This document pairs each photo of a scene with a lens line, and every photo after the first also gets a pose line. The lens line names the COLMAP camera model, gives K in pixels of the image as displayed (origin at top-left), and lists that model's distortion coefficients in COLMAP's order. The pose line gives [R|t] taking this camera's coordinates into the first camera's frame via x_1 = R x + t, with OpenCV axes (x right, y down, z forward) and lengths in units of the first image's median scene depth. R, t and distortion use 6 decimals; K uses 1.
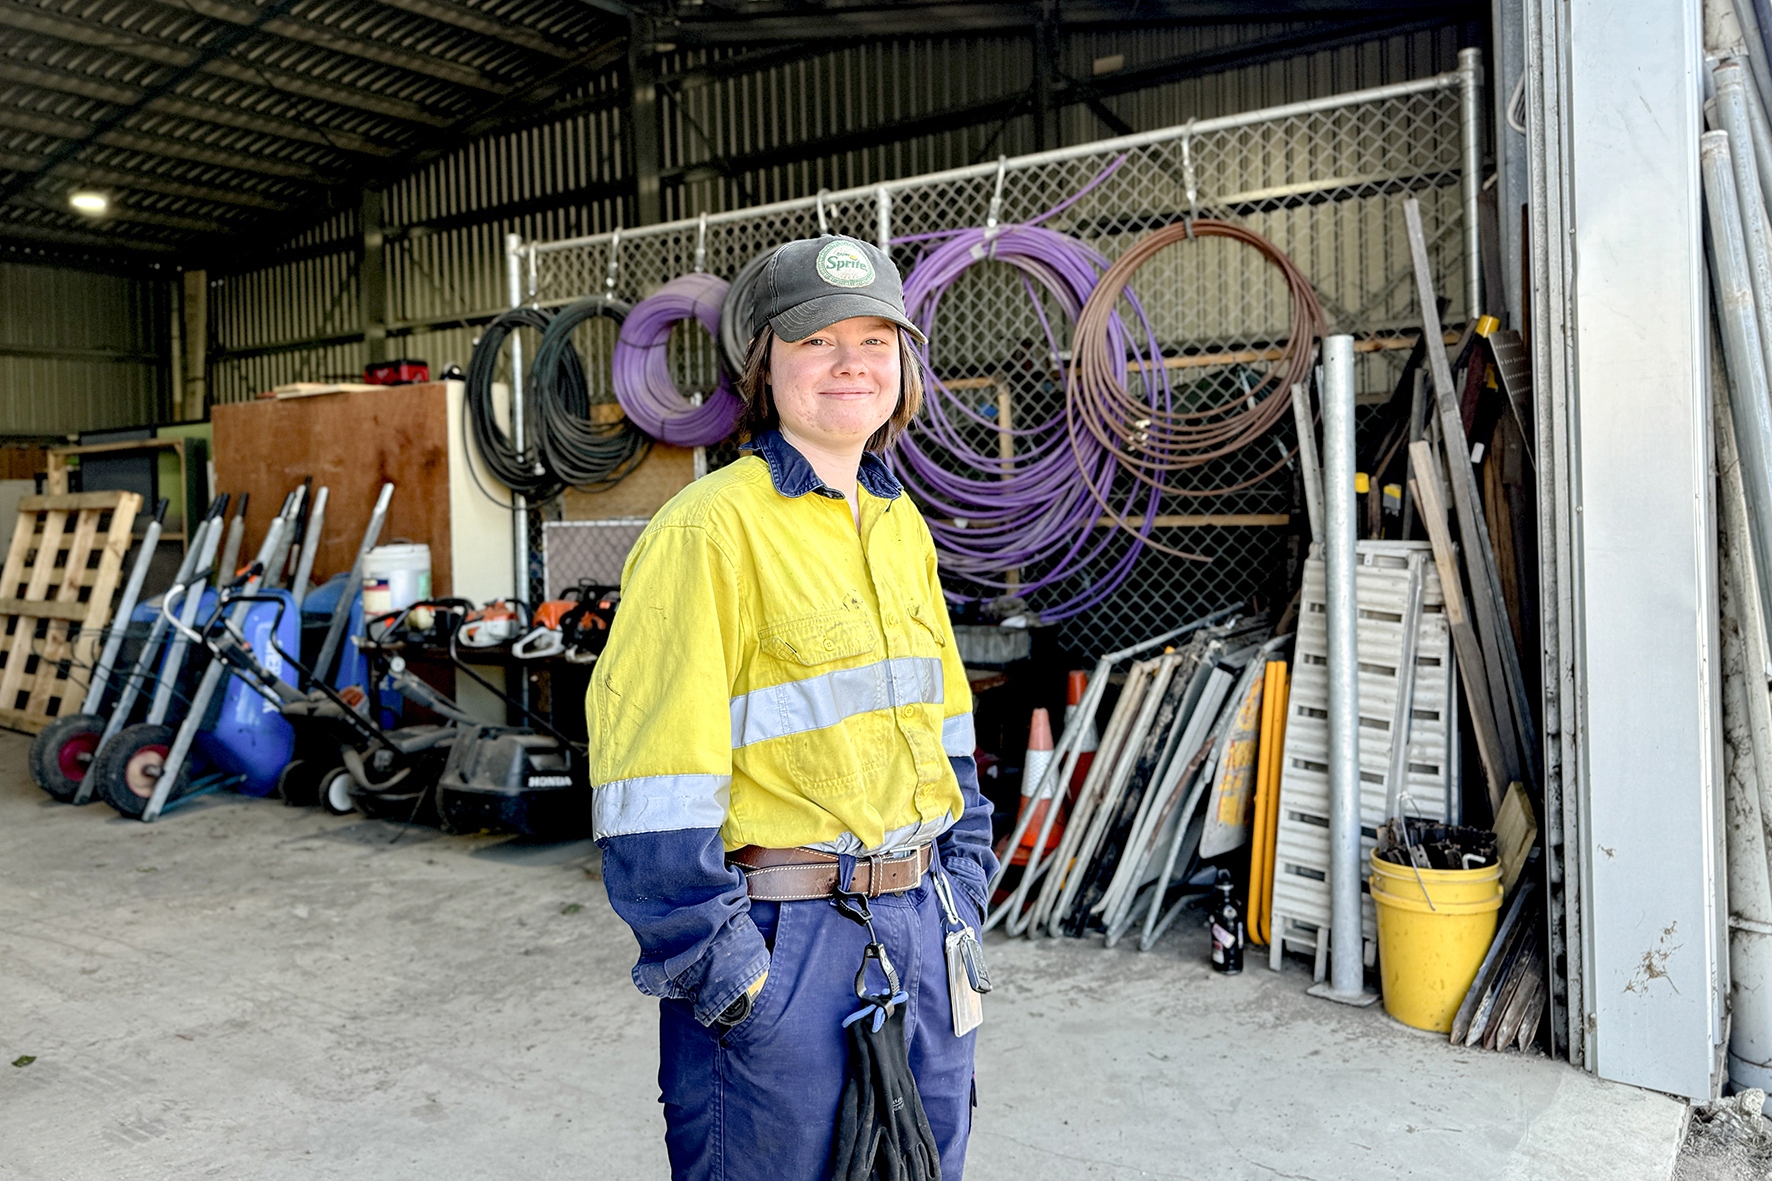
lens RADIAL K [[1220.4, 0, 886.0], [0, 1220.4, 590.5], [0, 0, 1]] dist [-0.001046, -0.000178]
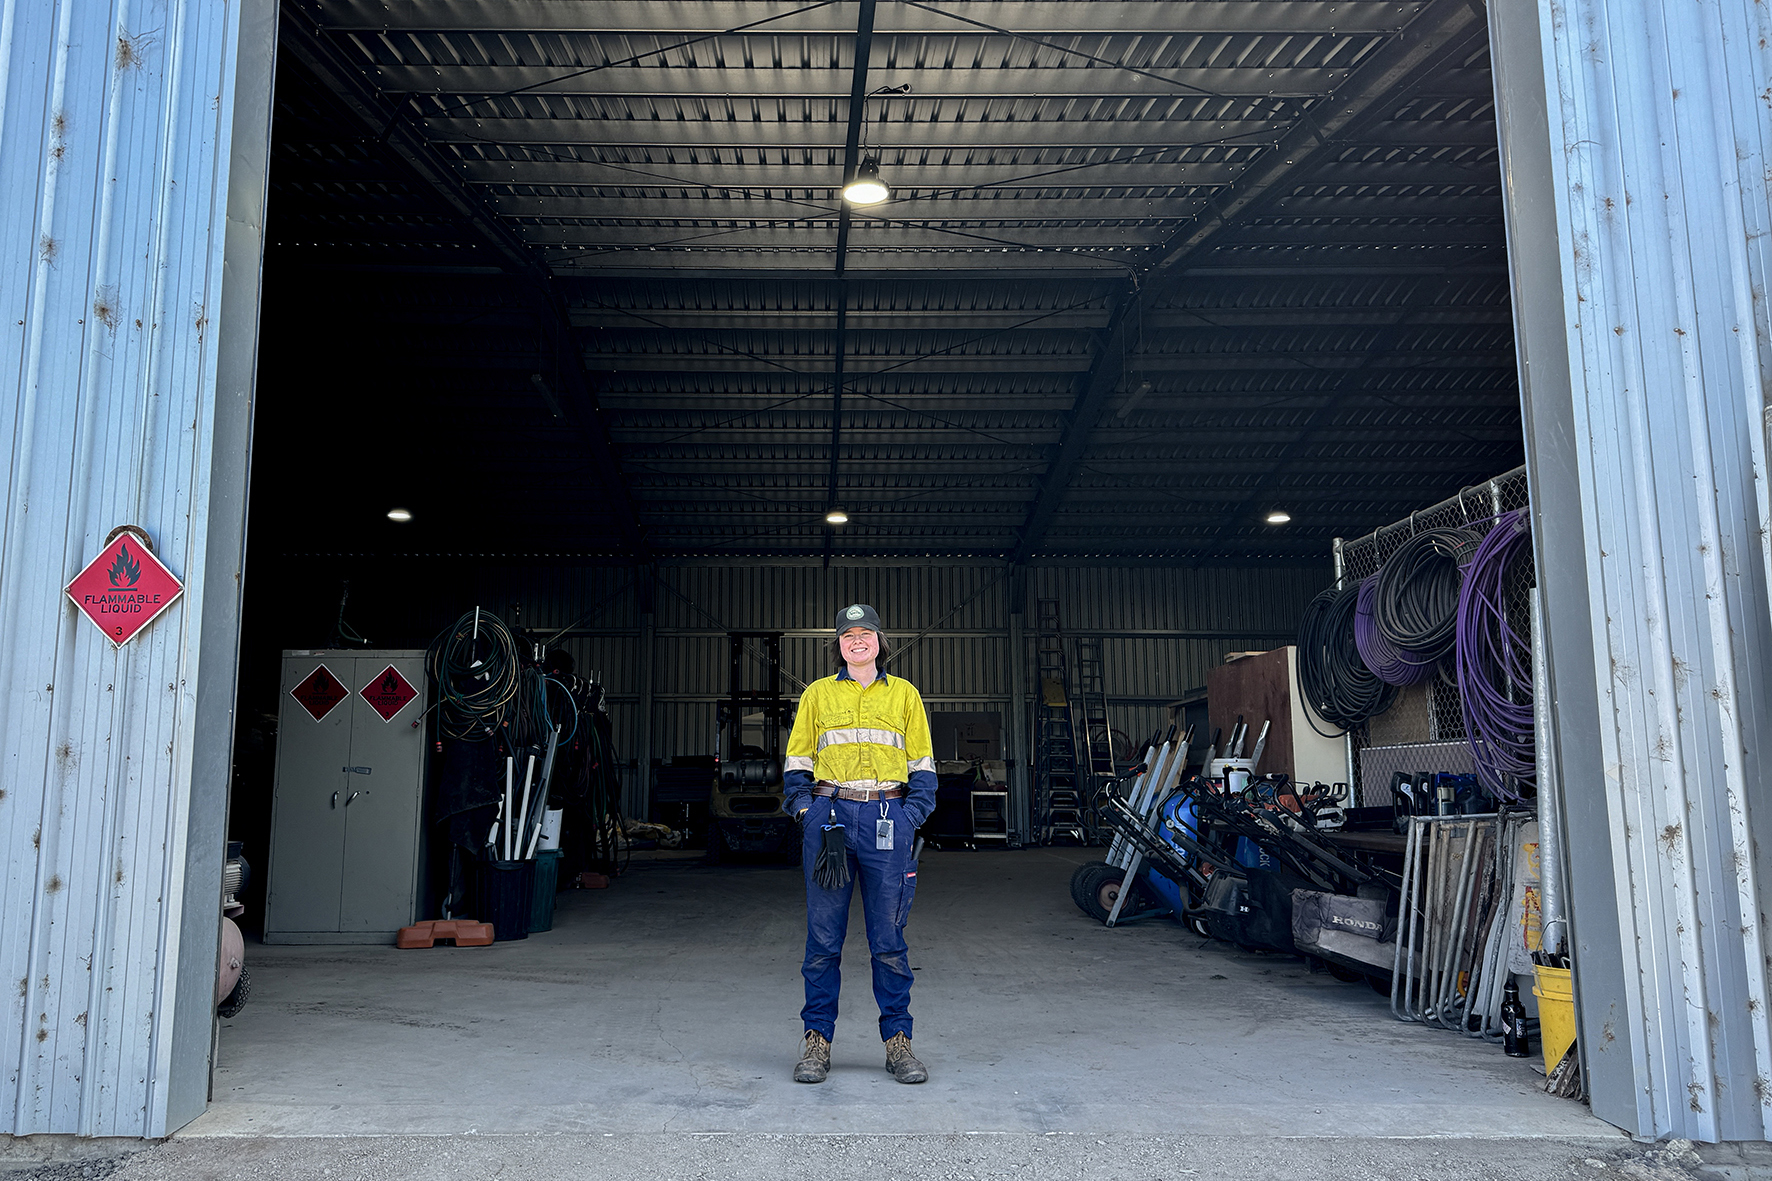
lens RADIAL K [[1220.4, 0, 886.0], [0, 1220.4, 590.5], [0, 0, 1]] dist [-0.001046, -0.000178]
pose [[0.534000, -0.108124, -0.838542, 1.124160], [-0.077605, 0.981334, -0.175957, 0.104250], [0.841915, 0.159036, 0.515642, -0.274020]]
